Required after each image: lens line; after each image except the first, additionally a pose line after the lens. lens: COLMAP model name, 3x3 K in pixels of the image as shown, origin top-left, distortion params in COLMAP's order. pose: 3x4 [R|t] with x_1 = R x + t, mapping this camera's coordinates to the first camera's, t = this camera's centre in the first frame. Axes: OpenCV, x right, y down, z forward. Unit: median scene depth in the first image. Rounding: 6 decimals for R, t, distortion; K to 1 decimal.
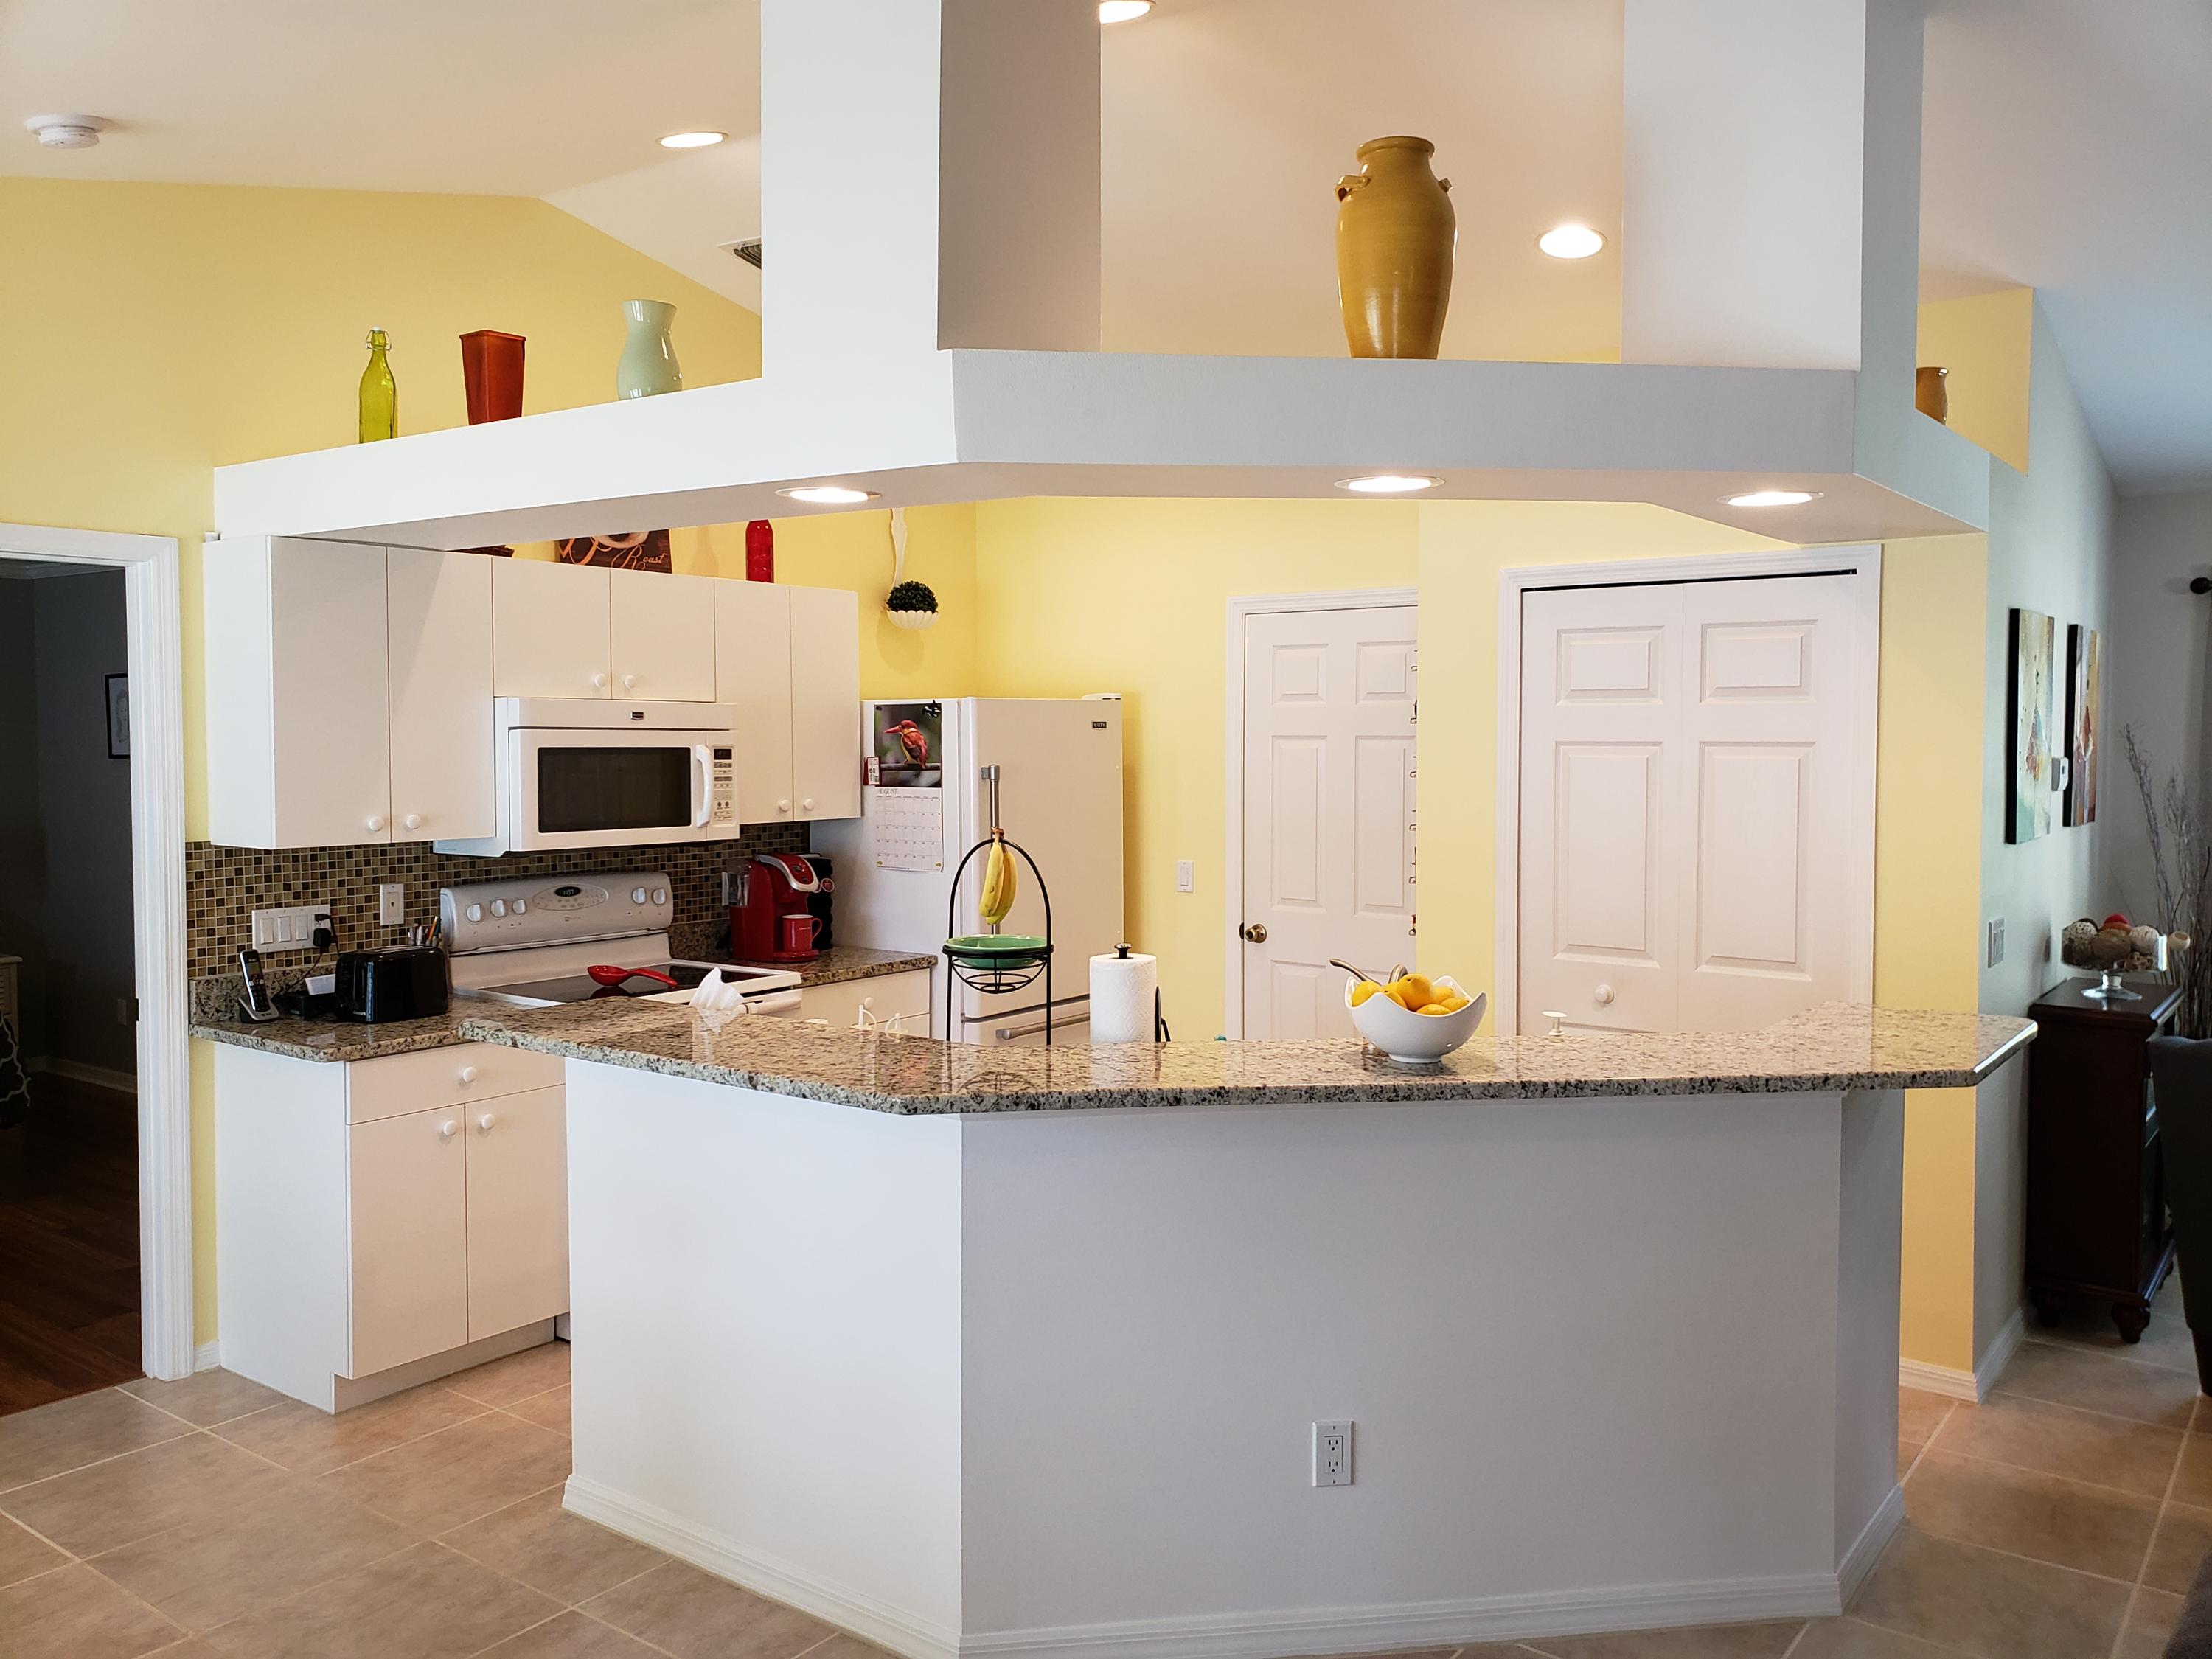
lens RADIAL K [[1714.5, 0, 1092.9], [0, 1714.5, 828.5], [0, 0, 1]] dist [0.049688, 0.003062]
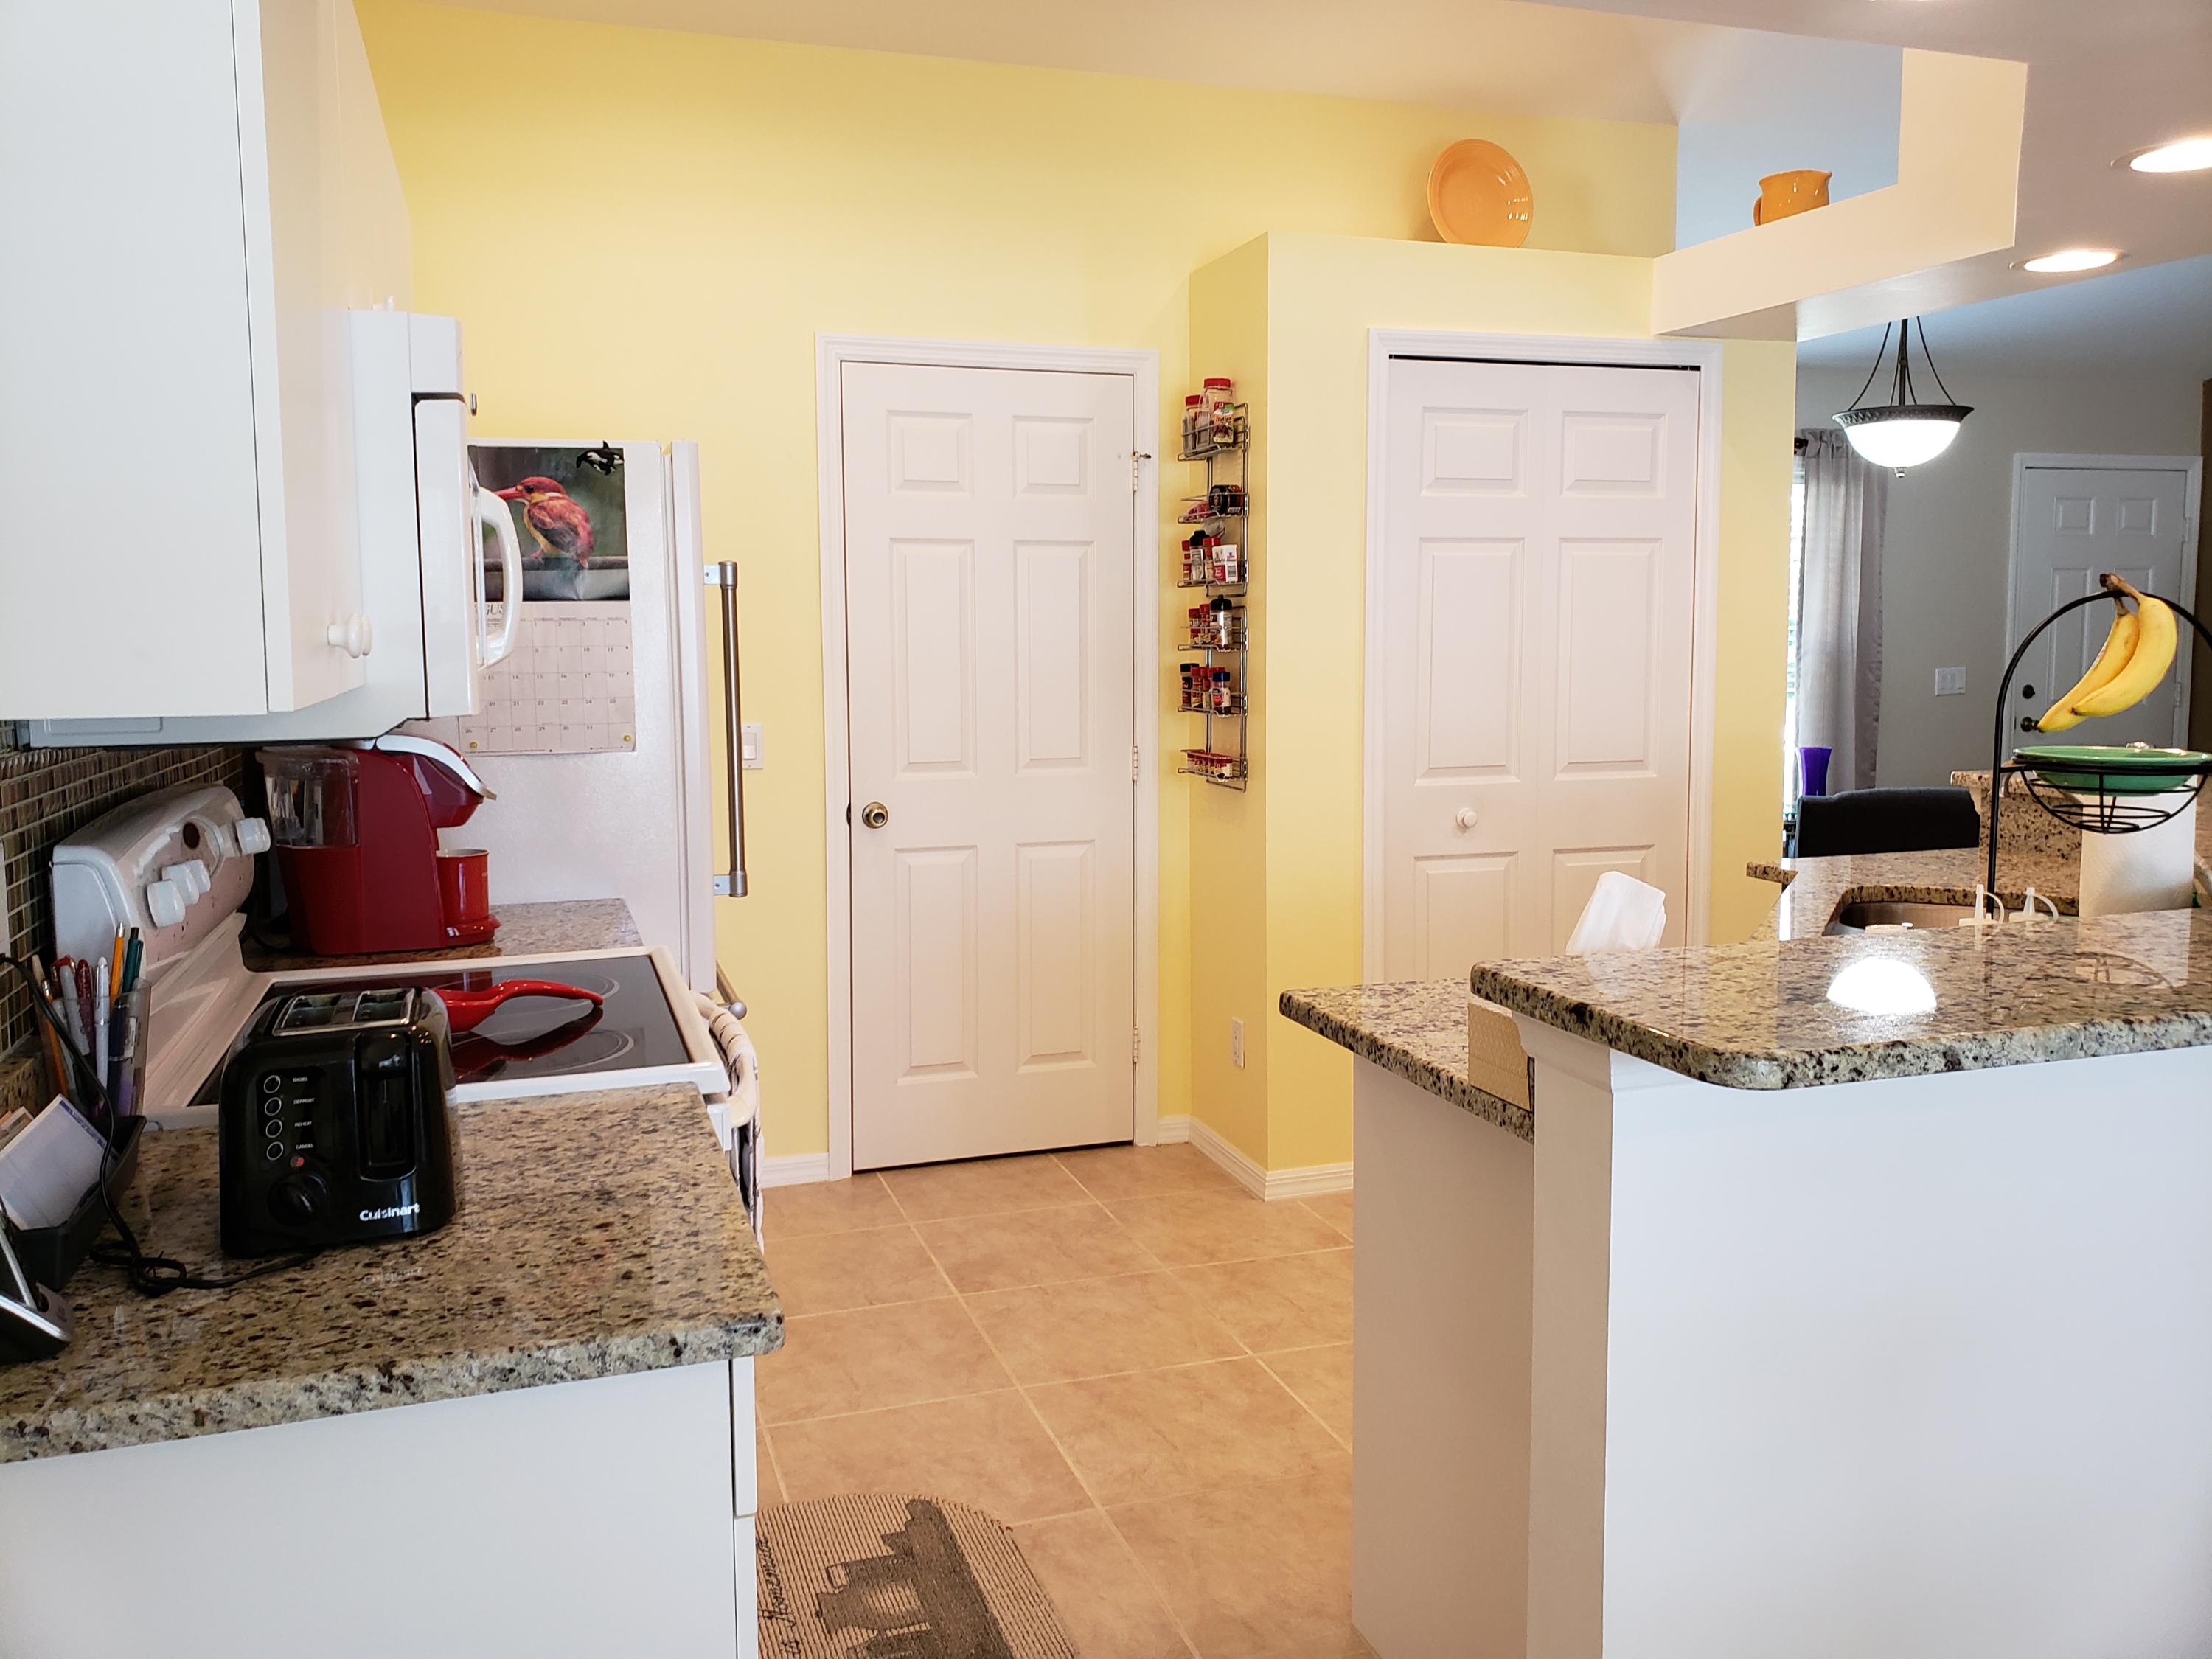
lens RADIAL K [[1714.5, 0, 1102.8], [0, 1714.5, 812.4], [0, 0, 1]] dist [0.049688, 0.003062]
pose [[0.560924, -0.094292, 0.822480, -0.473936], [0.055599, 0.995540, 0.076214, 0.011069], [-0.825998, 0.002979, 0.563665, 0.551368]]
